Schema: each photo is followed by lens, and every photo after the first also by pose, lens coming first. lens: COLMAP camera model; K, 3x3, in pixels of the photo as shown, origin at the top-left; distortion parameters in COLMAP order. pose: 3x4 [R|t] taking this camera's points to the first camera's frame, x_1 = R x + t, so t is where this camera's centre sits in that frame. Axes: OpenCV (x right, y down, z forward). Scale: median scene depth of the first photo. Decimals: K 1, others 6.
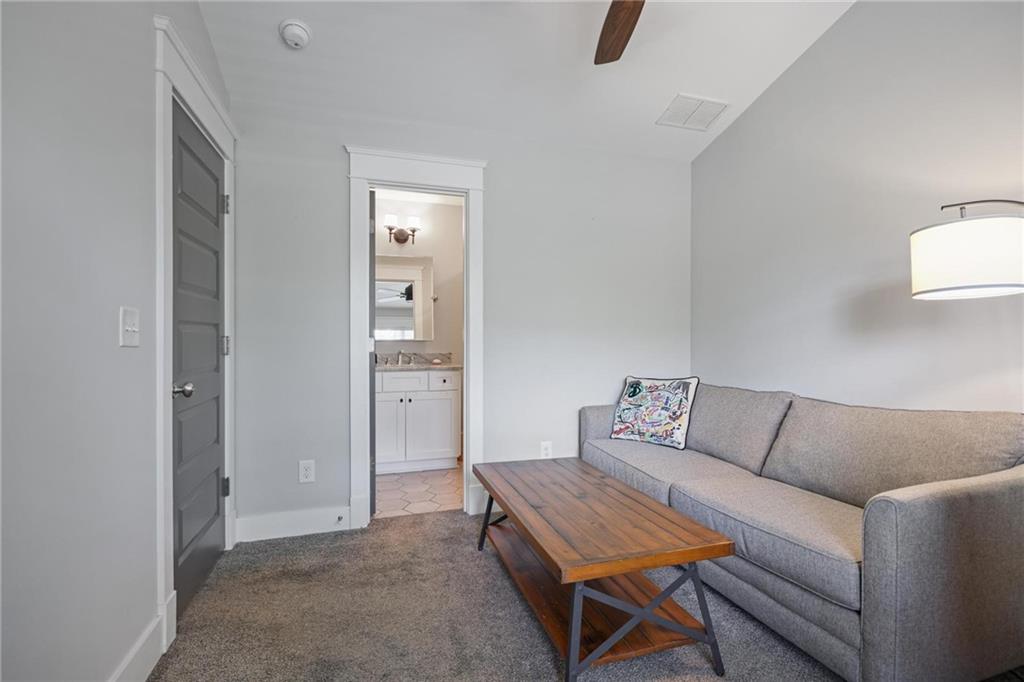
lens RADIAL K [[461.4, 0, 514.8], [0, 461.4, 342.2], [0, 0, 1]] dist [-0.003665, 0.000814]
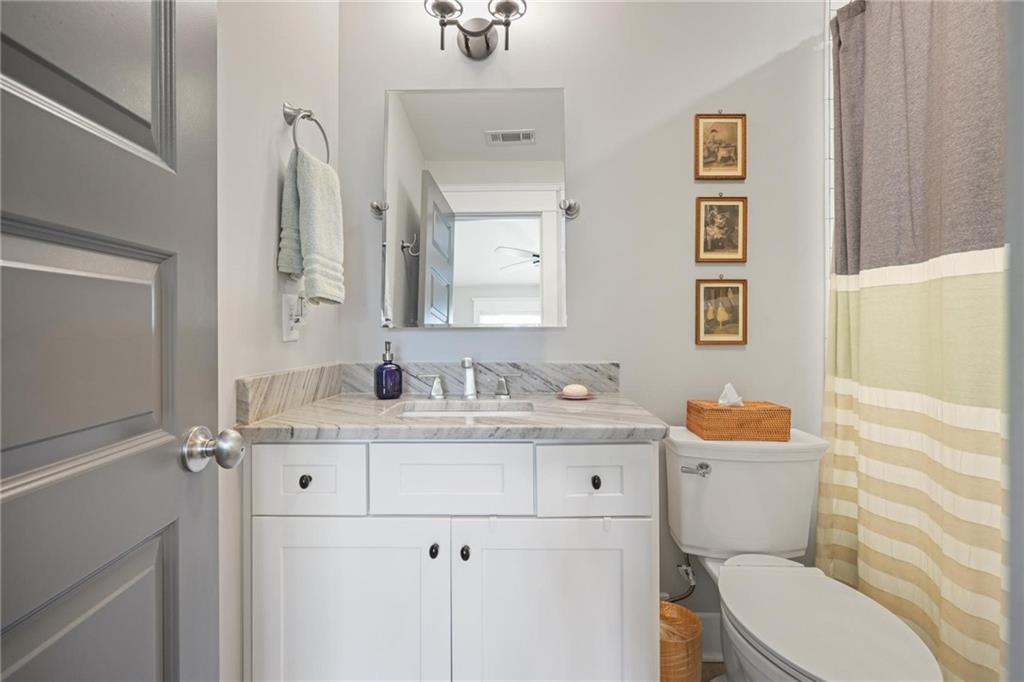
lens RADIAL K [[461.4, 0, 515.8], [0, 461.4, 338.1], [0, 0, 1]] dist [-0.003665, 0.000814]
pose [[0.943094, -0.003246, -0.332509, -0.098933], [0.005672, 0.999964, 0.006324, 0.002375], [0.332477, -0.007850, 0.943079, 0.671862]]
